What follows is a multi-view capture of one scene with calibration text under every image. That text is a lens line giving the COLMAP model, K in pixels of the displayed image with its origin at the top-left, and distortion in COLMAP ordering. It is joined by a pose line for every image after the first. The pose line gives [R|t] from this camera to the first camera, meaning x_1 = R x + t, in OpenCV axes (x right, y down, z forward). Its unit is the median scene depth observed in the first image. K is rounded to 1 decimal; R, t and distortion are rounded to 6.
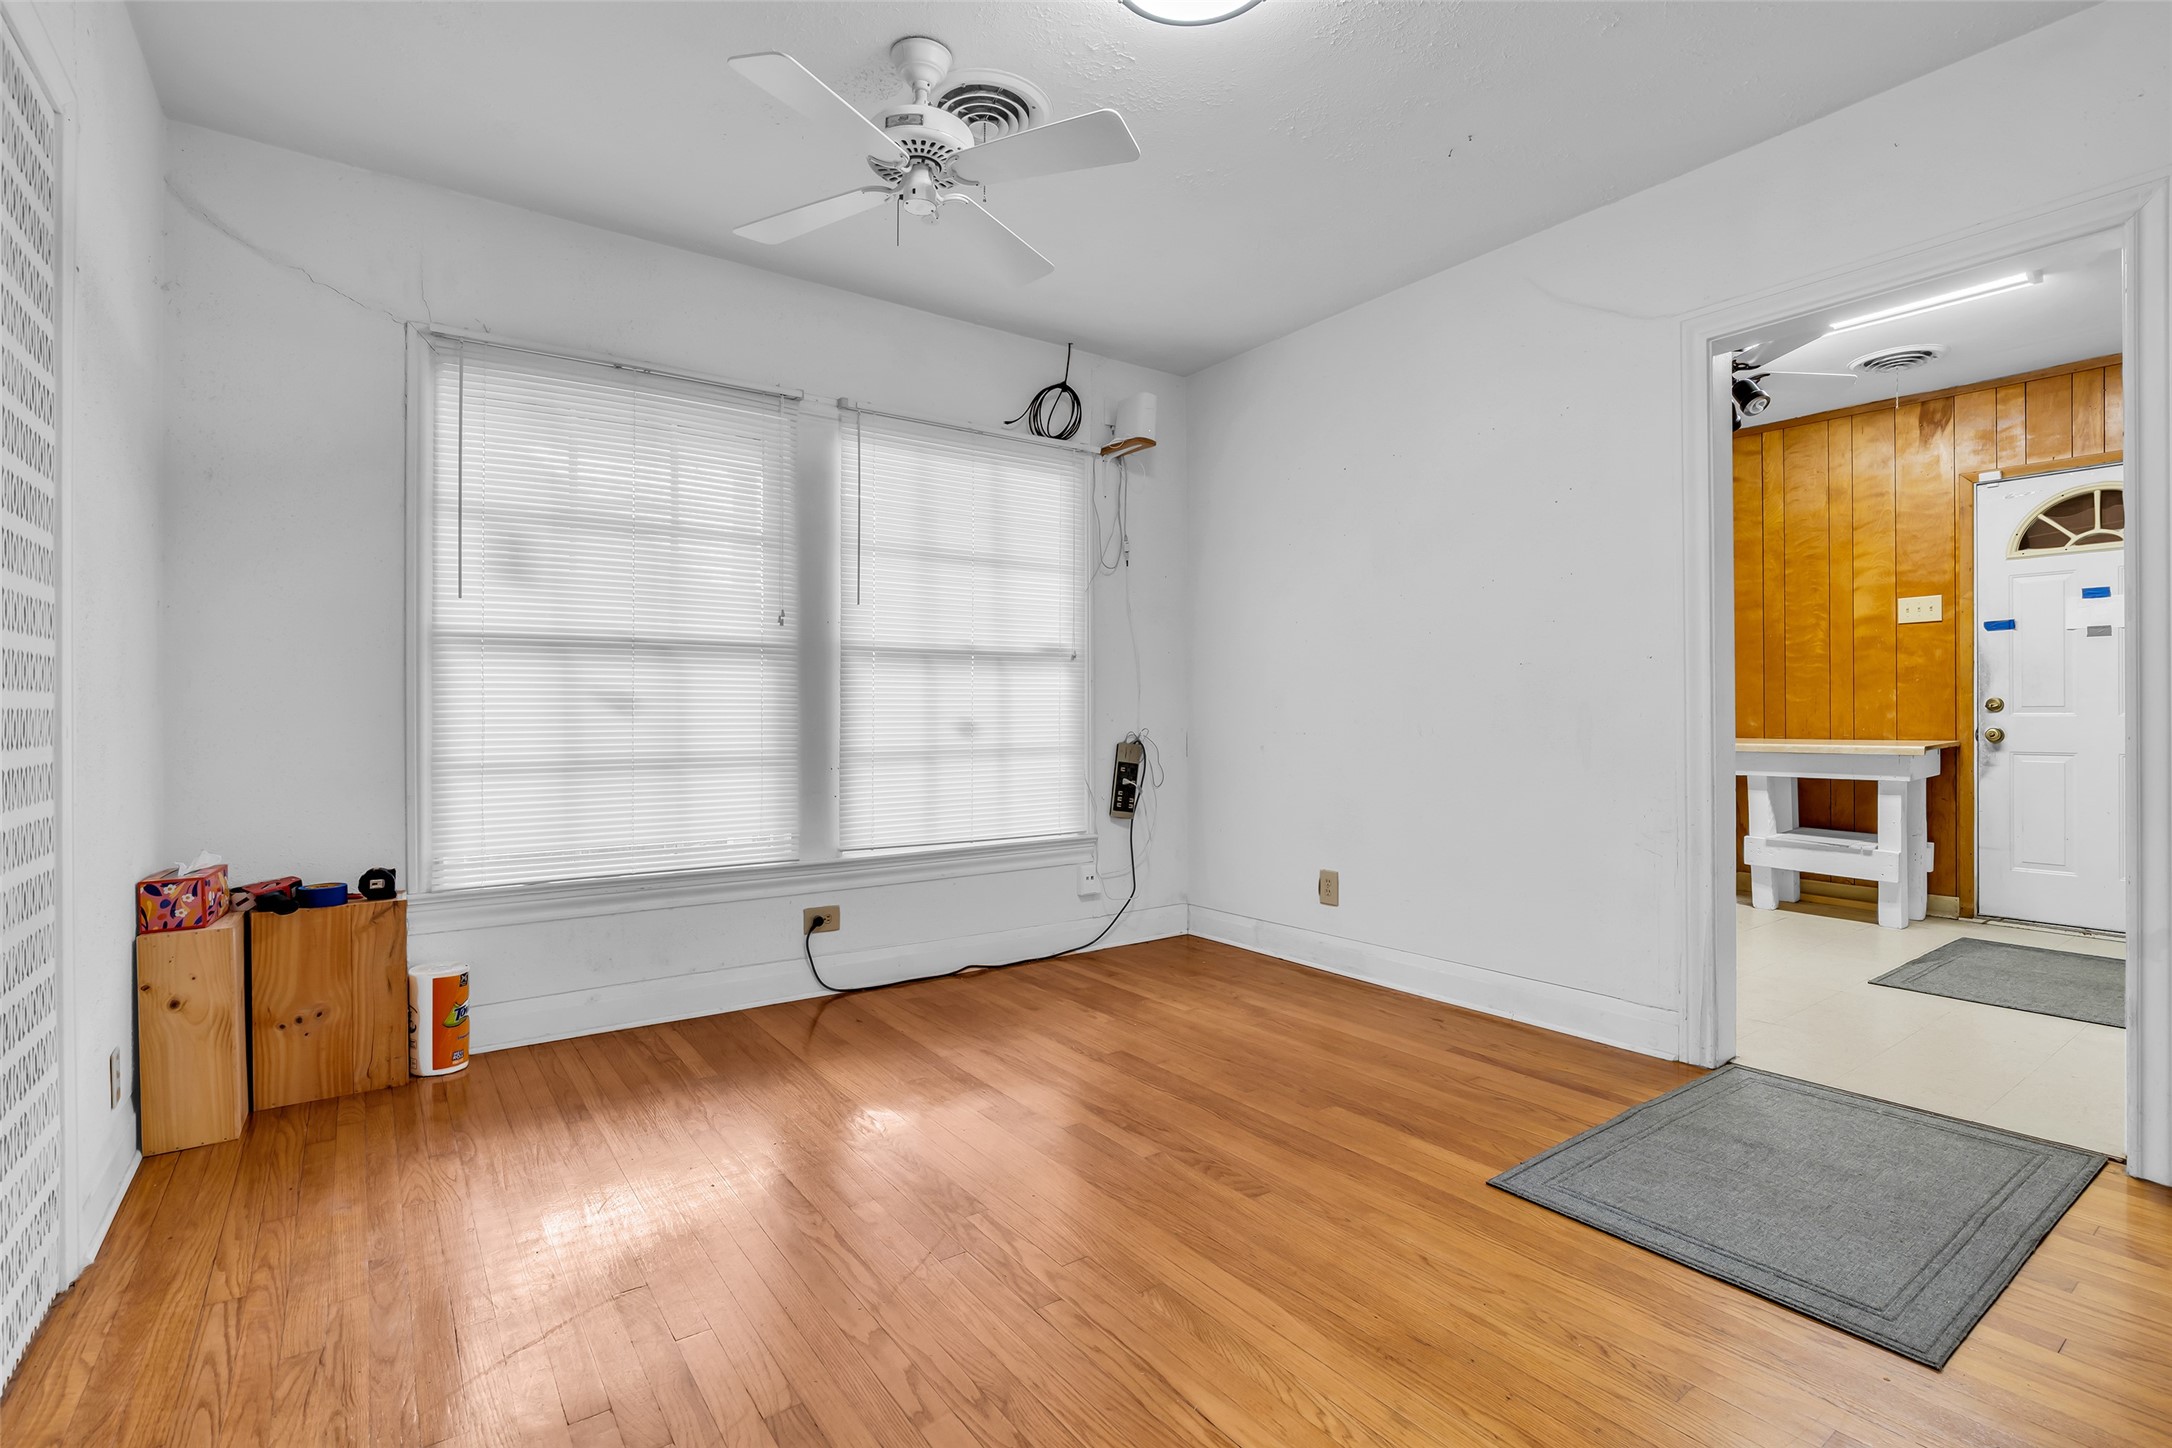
lens RADIAL K [[998.5, 0, 1087.7], [0, 998.5, 713.5], [0, 0, 1]] dist [-0.020223, 0.004564]
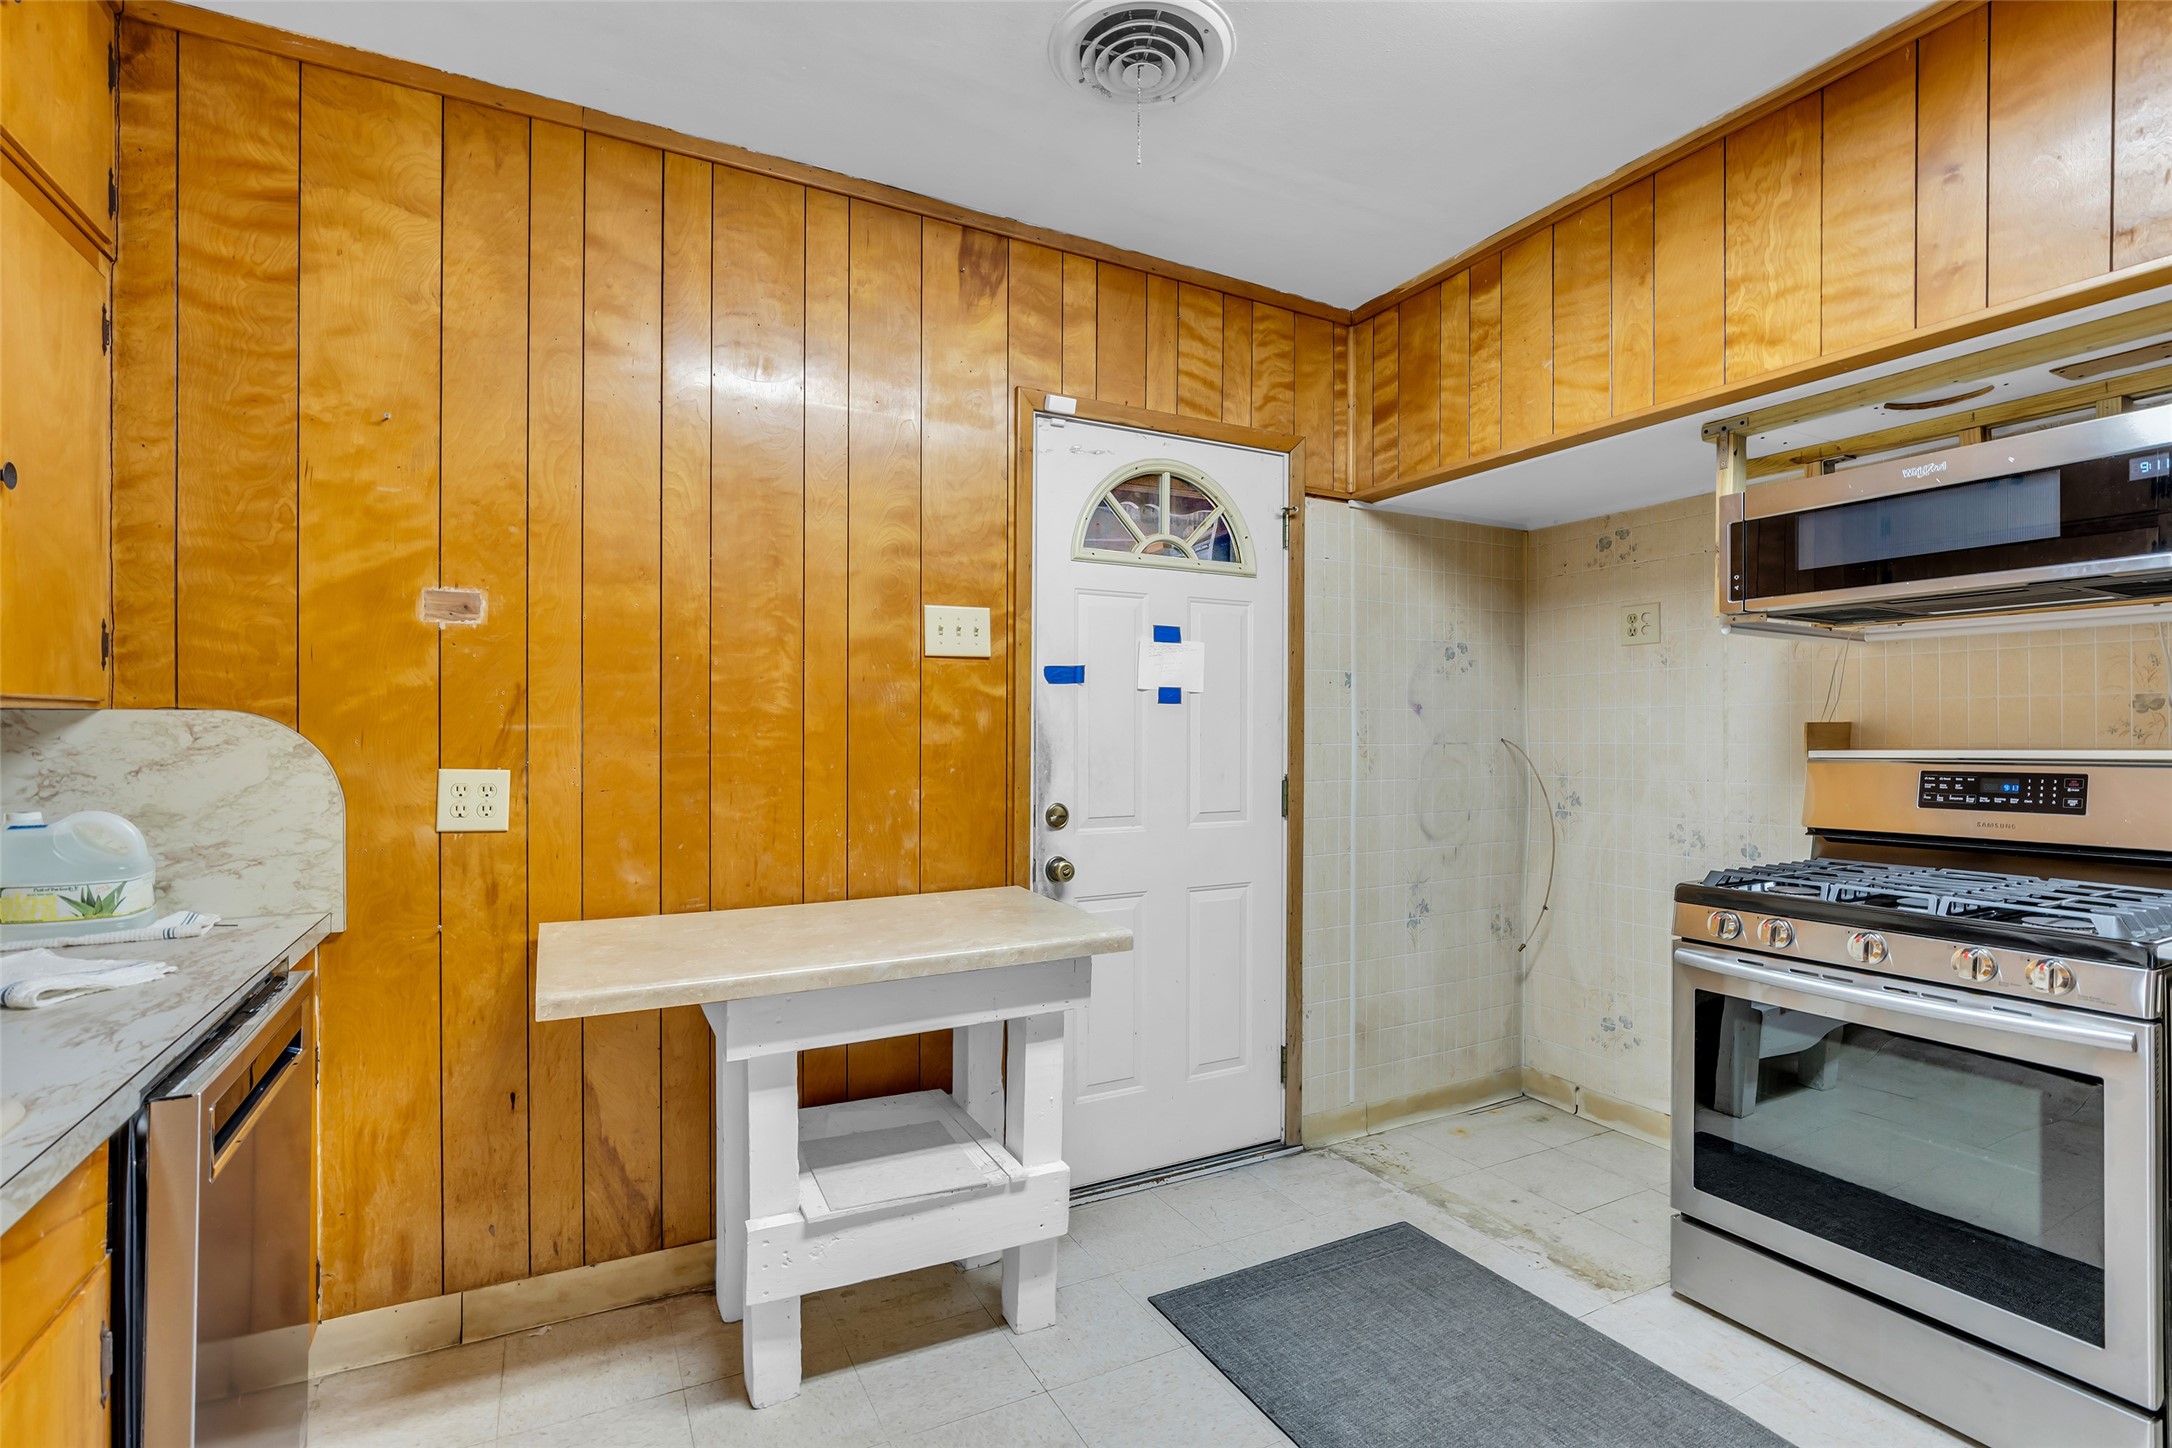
lens RADIAL K [[998.5, 0, 1087.4], [0, 998.5, 729.7], [0, 0, 1]] dist [-0.020223, 0.004564]
pose [[0.140794, 0.002677, 0.990035, 0.355307], [-0.001634, 0.999996, -0.002472, -0.055447], [-0.990038, -0.001270, 0.140798, 0.884168]]
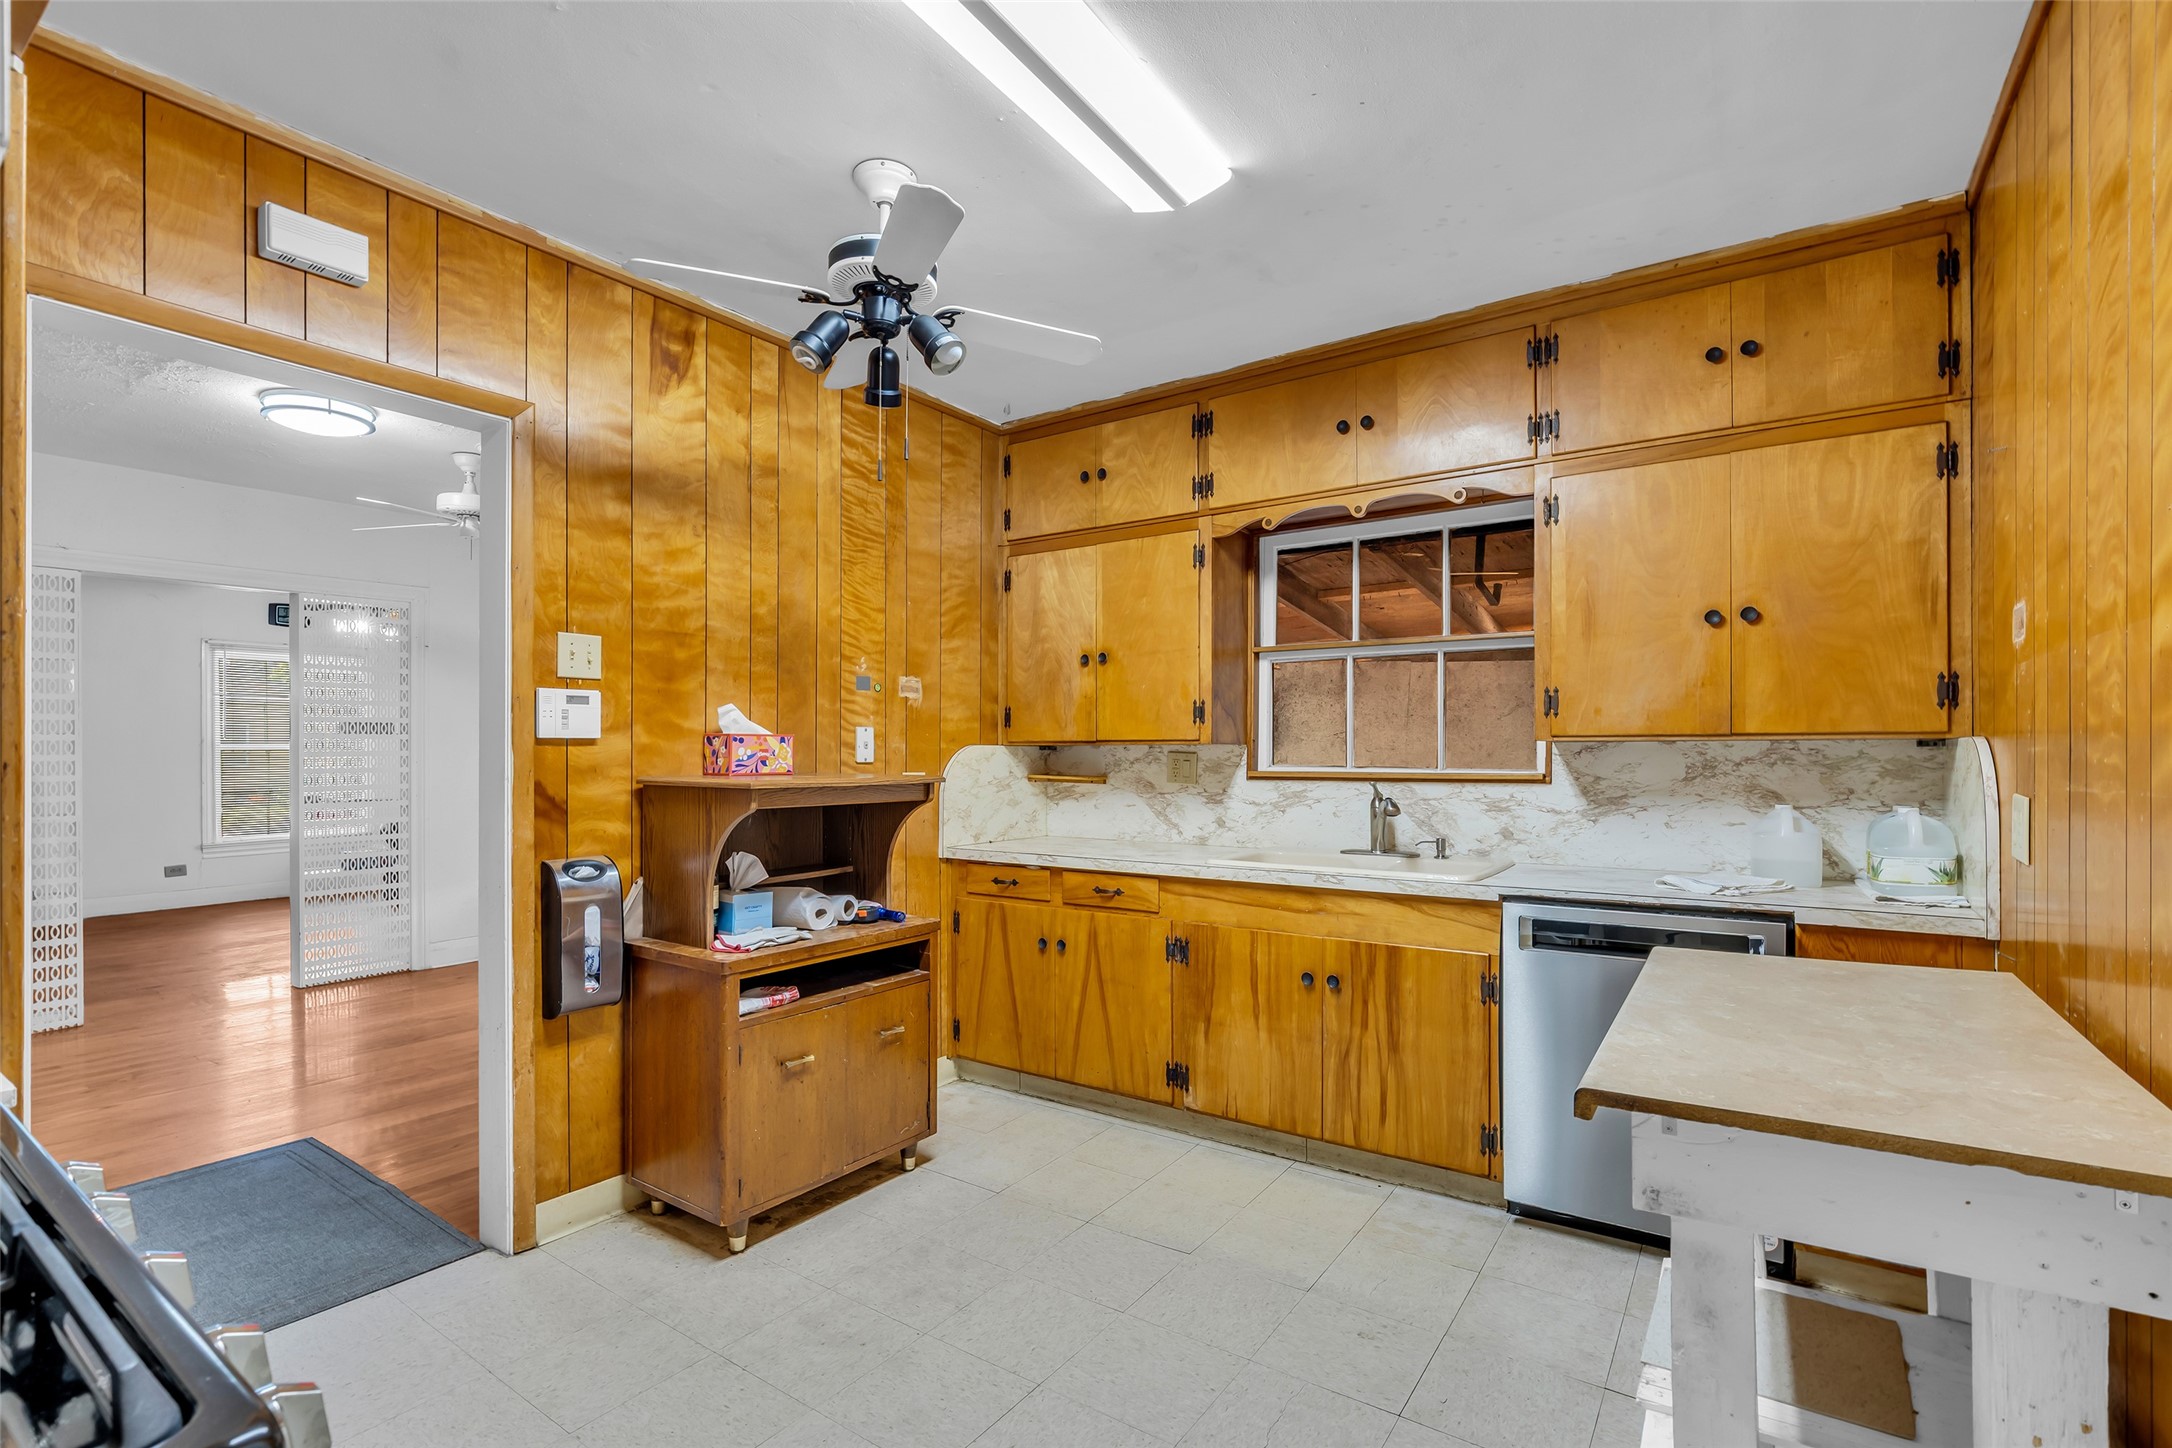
lens RADIAL K [[998.5, 0, 1069.4], [0, 998.5, 750.2], [0, 0, 1]] dist [-0.020223, 0.004564]
pose [[0.321311, 0.005991, -0.946955, 0.984980], [-0.006839, 0.999969, 0.004006, -0.055956], [0.946949, 0.005189, 0.321342, 0.719586]]
